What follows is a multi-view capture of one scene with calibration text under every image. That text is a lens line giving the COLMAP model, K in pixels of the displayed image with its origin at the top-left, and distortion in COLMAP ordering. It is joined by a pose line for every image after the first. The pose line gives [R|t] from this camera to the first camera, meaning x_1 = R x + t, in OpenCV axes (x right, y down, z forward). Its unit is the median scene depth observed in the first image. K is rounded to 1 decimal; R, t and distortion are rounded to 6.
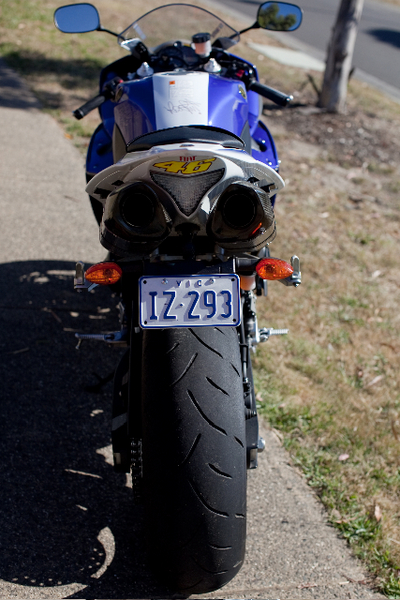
lens RADIAL K [[858.3, 0, 199.8], [0, 858.3, 299.9], [0, 0, 1]] dist [-0.117488, 0.000000]
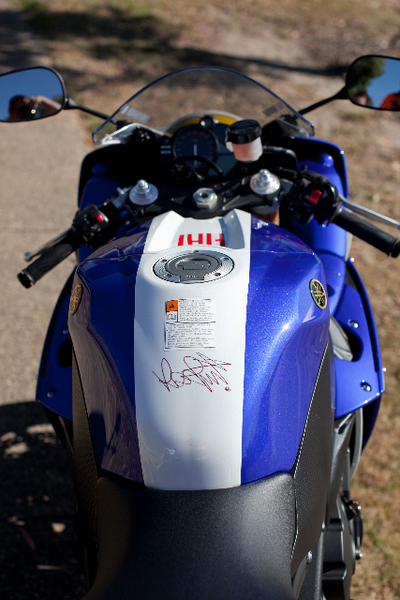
lens RADIAL K [[858.3, 0, 222.4], [0, 858.3, 316.3], [0, 0, 1]] dist [-0.117488, 0.000000]
pose [[0.998194, 0.002731, -0.060007, 0.018187], [0.005165, 0.991364, 0.131041, -0.226215], [0.059847, -0.131114, 0.989559, 0.378251]]
